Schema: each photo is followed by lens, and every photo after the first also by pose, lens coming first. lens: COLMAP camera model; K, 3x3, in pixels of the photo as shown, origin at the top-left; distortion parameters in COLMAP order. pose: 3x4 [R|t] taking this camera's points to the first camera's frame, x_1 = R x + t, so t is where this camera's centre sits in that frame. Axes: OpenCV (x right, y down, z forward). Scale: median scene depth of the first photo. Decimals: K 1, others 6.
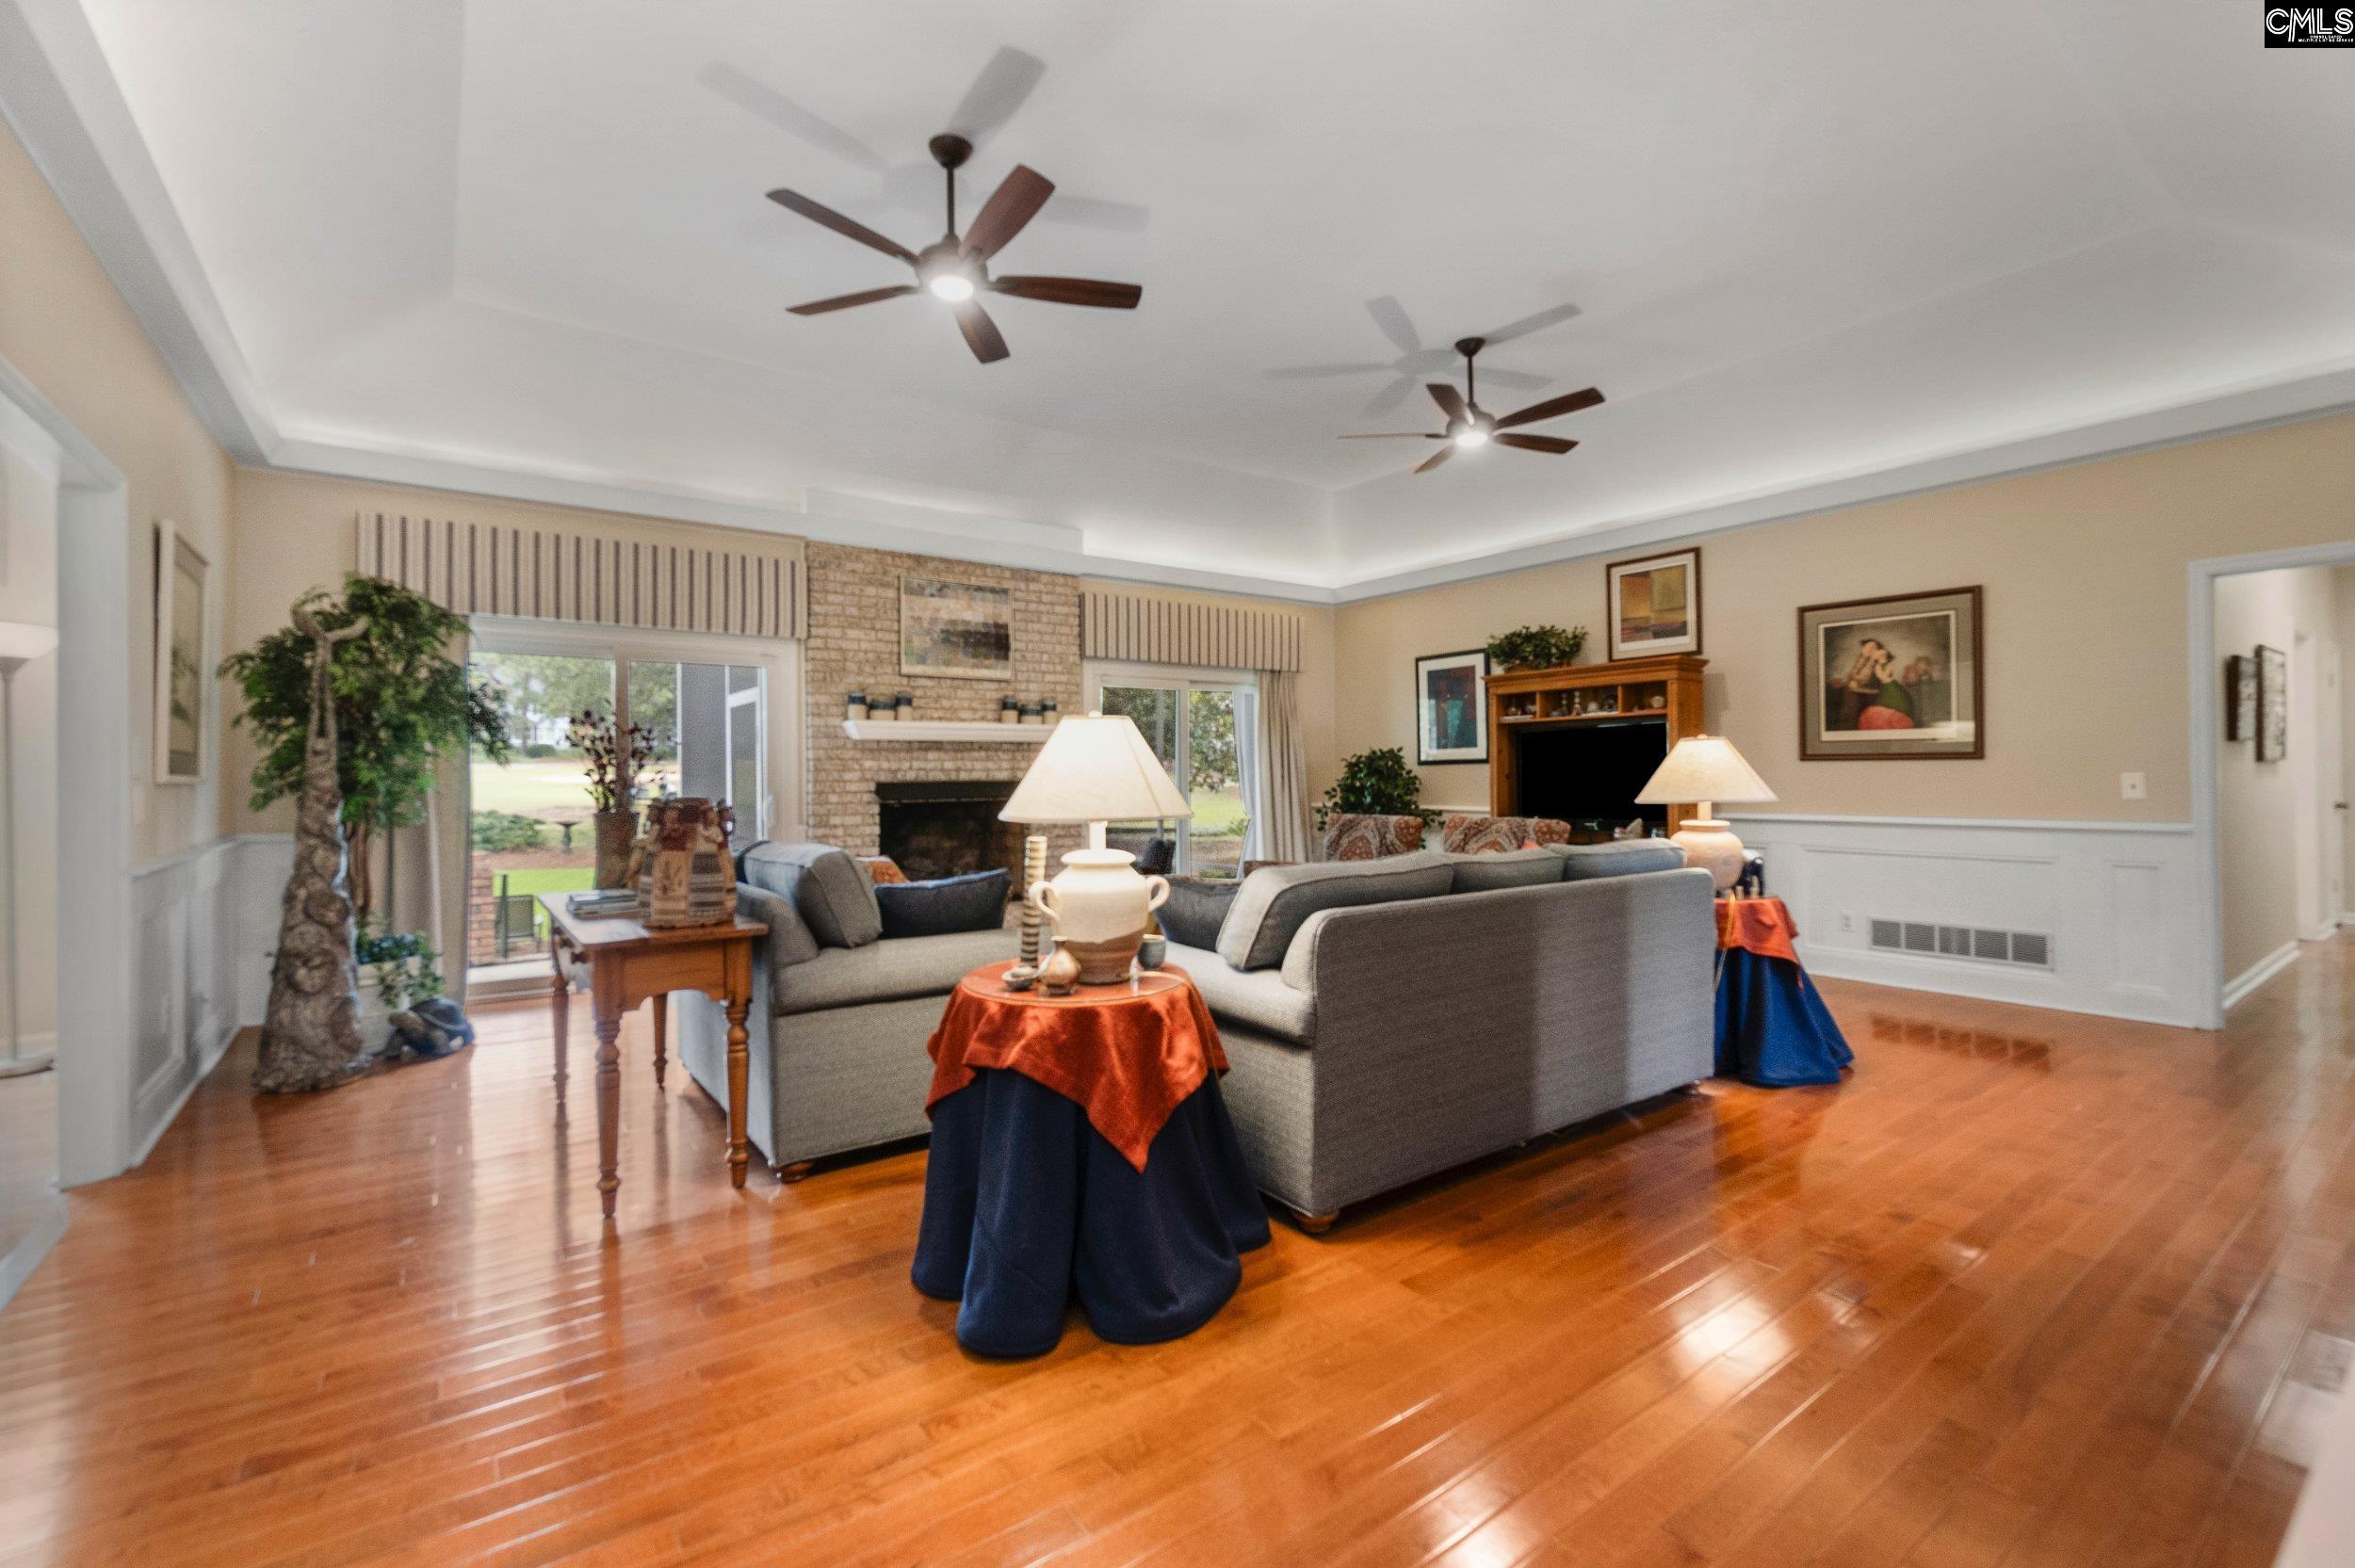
lens RADIAL K [[1024.3, 0, 1169.0], [0, 1024.3, 778.8], [0, 0, 1]] dist [-0.002117, 0.001492]
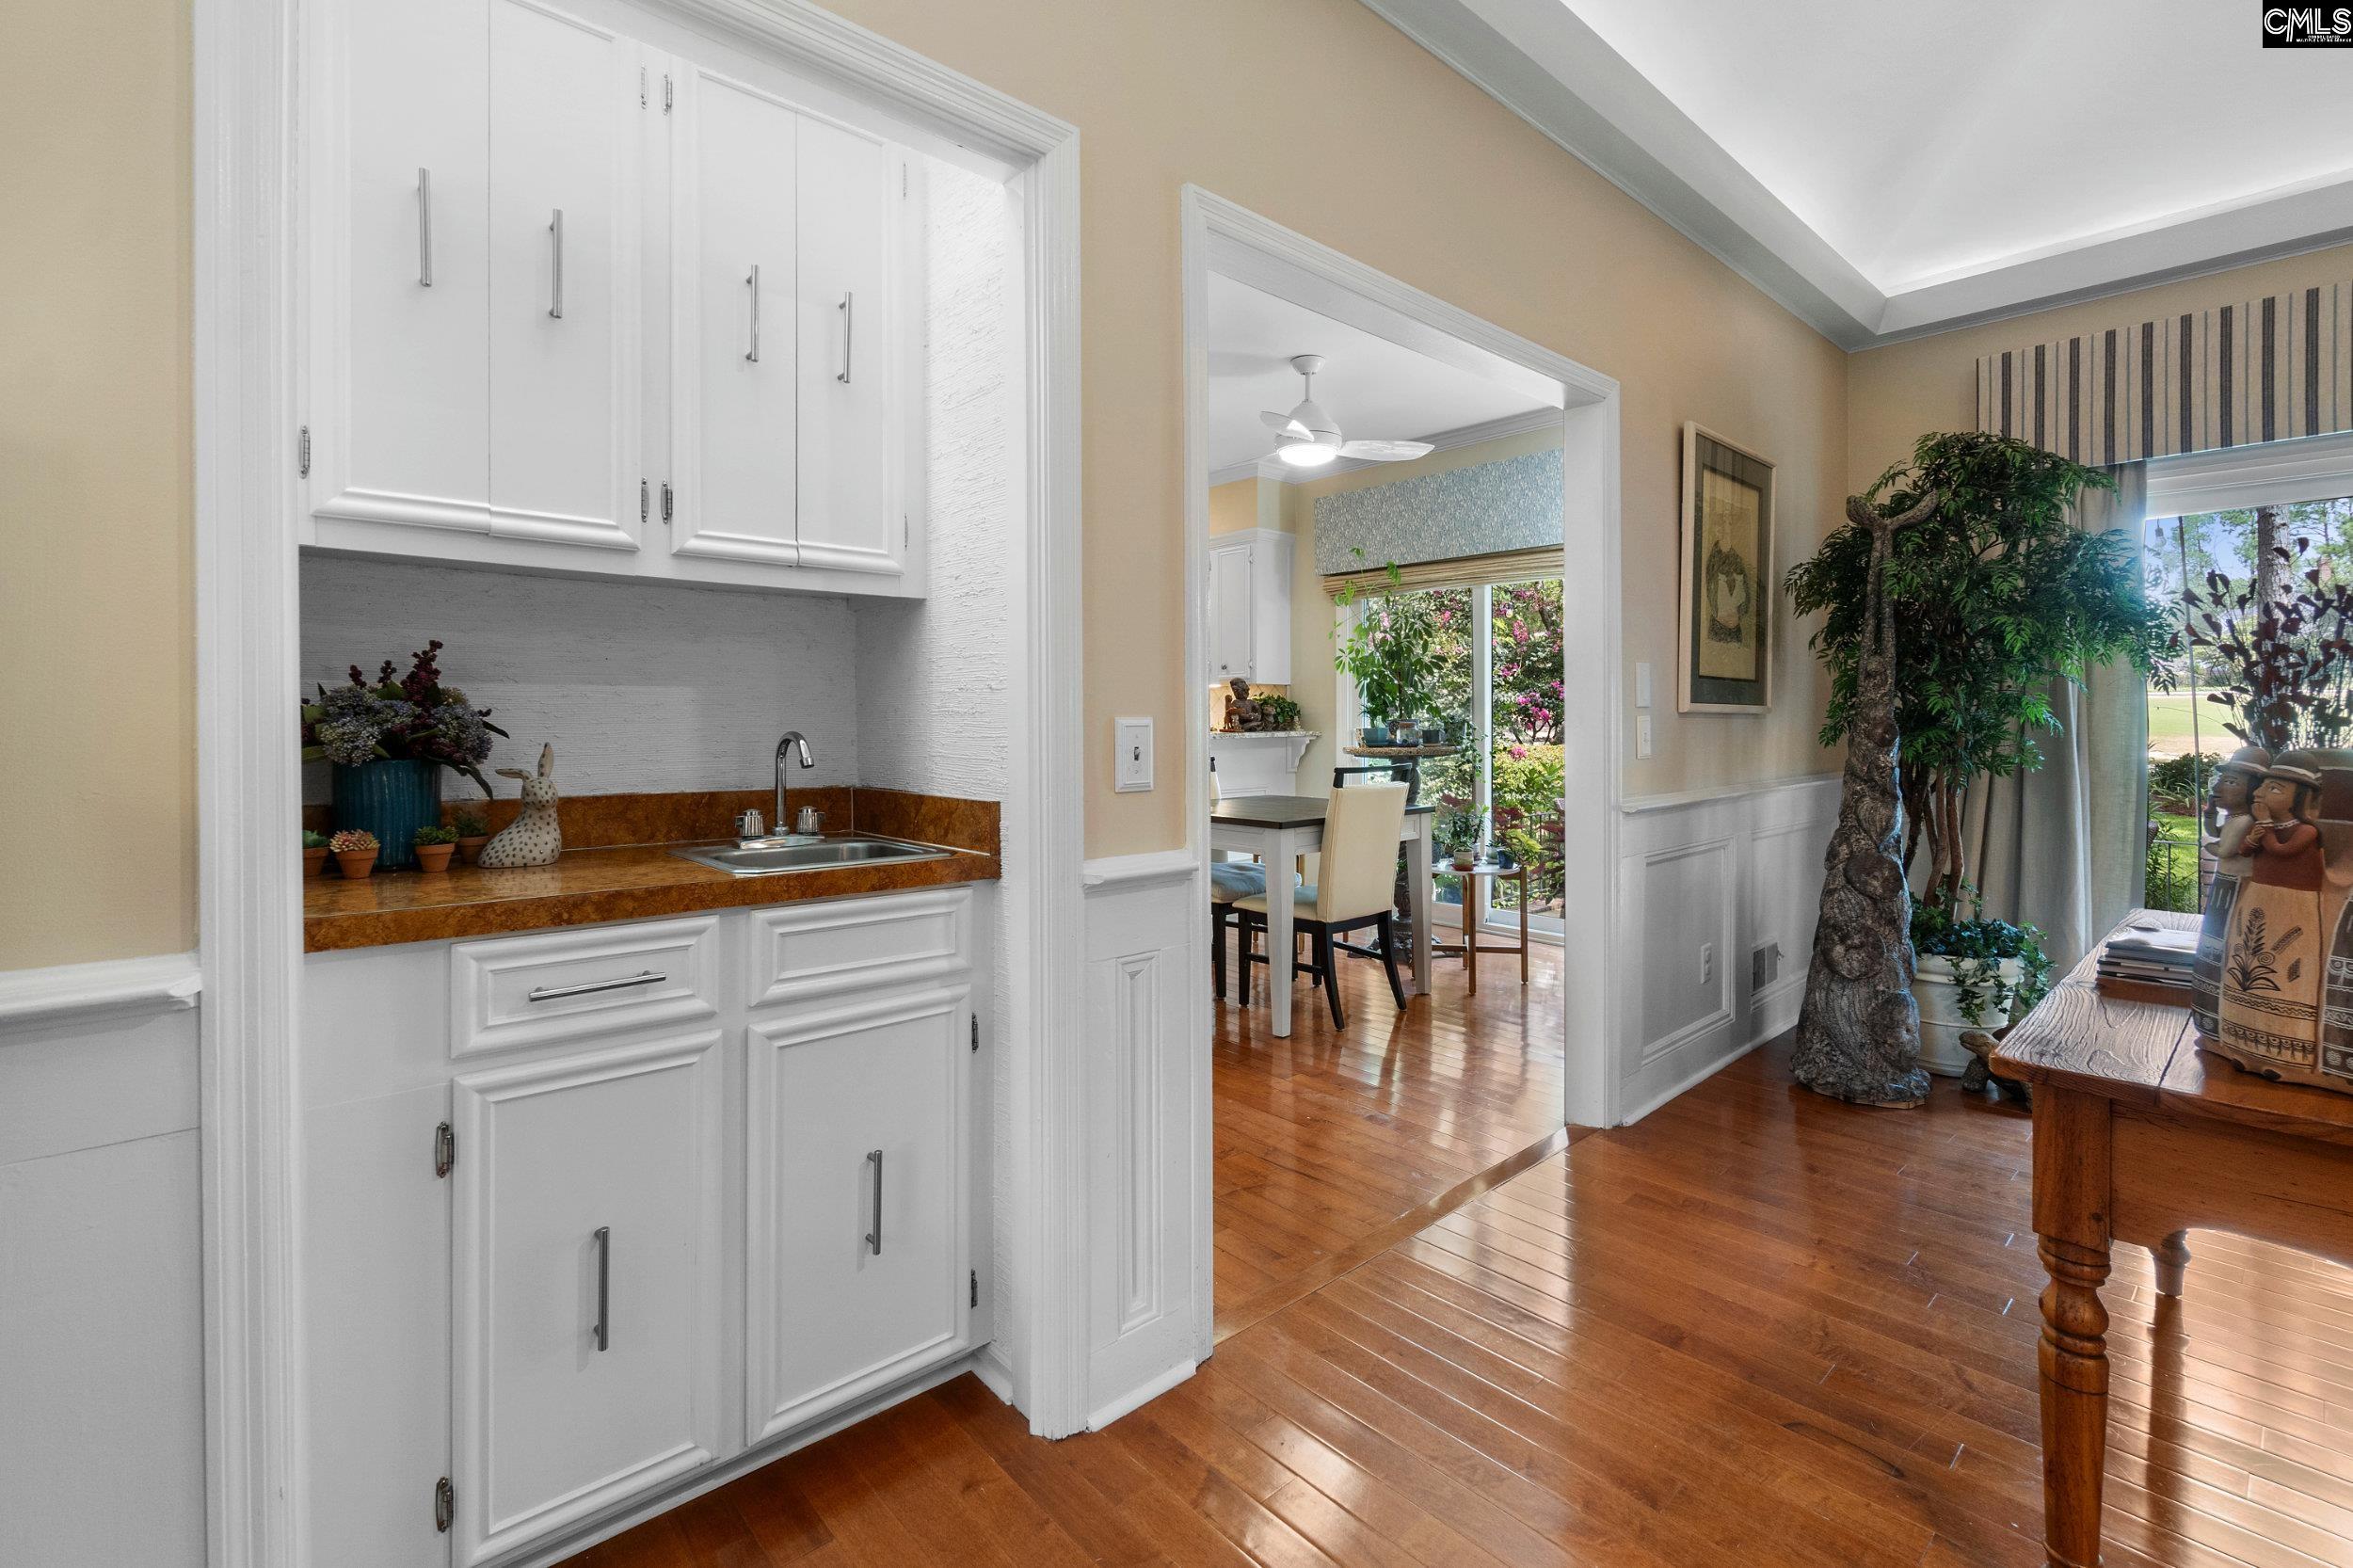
lens RADIAL K [[1023.6, 0, 1193.0], [0, 1023.6, 727.5], [0, 0, 1]] dist [-0.002117, 0.001492]
pose [[0.099001, 0.012686, -0.995006, -0.092953], [0.004444, 0.999903, 0.013191, 0.002287], [0.995077, -0.005727, 0.098935, 0.375275]]
